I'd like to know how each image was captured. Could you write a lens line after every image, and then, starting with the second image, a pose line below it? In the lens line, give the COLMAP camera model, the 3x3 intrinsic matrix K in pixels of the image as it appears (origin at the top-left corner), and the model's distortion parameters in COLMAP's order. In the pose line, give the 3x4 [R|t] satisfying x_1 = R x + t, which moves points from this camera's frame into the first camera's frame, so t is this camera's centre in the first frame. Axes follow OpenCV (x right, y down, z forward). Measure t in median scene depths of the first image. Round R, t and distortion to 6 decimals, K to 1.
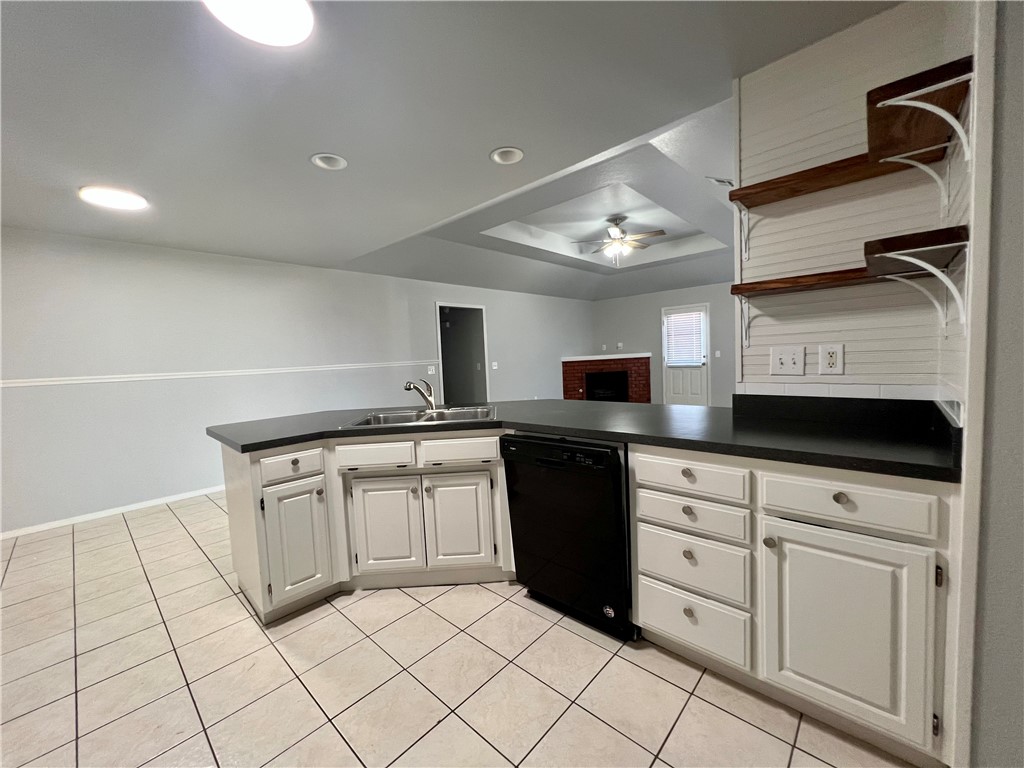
lens RADIAL K [[407.3, 0, 507.8], [0, 407.3, 381.1], [0, 0, 1]] dist [0.003729, -0.000662]
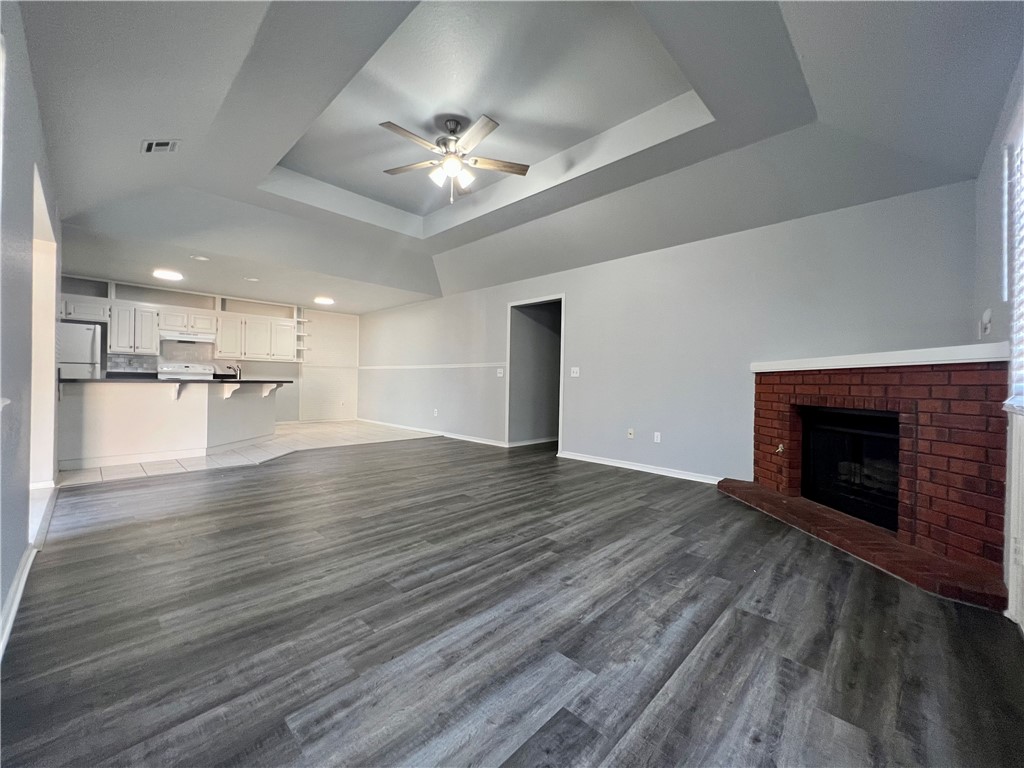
lens RADIAL K [[407.3, 0, 508.0], [0, 407.3, 379.2], [0, 0, 1]] dist [0.003729, -0.000662]
pose [[-0.024097, 0.040197, -0.998901, 2.066936], [-0.076404, 0.996195, 0.041932, -0.138567], [0.996786, 0.077331, -0.020934, 2.659842]]
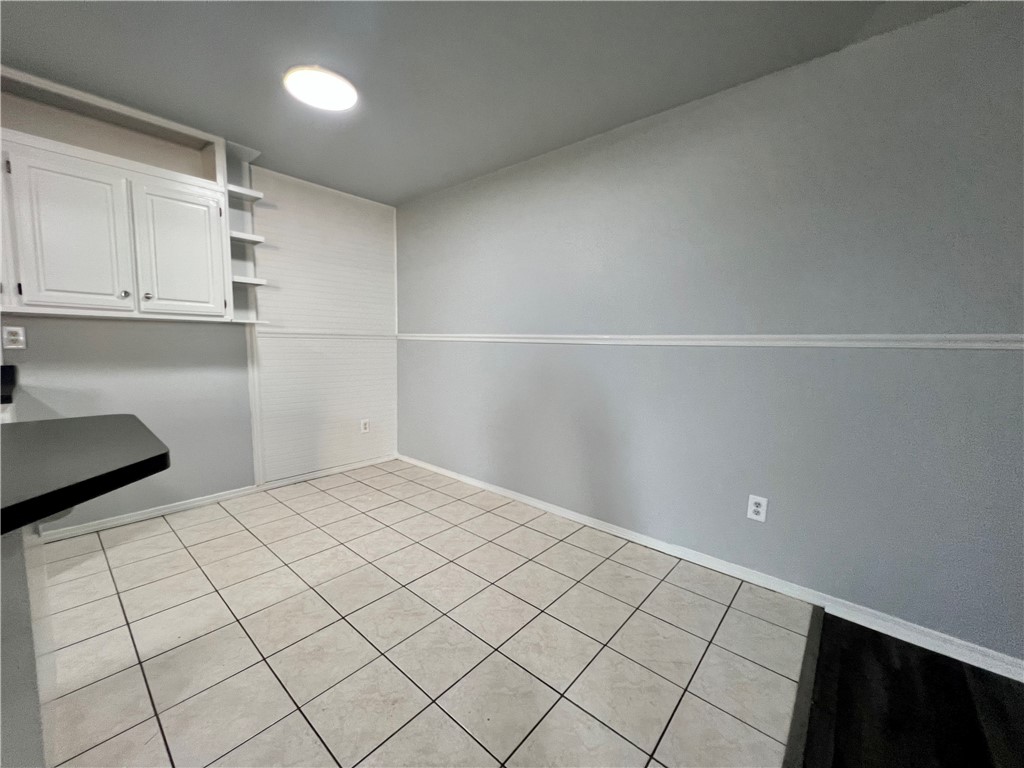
lens RADIAL K [[407.3, 0, 511.1], [0, 407.3, 378.8], [0, 0, 1]] dist [0.003729, -0.000662]
pose [[0.038890, 0.134925, -0.990092, -0.151561], [-0.080711, 0.988029, 0.131474, -0.056315], [0.995979, 0.074798, 0.049315, 1.520737]]
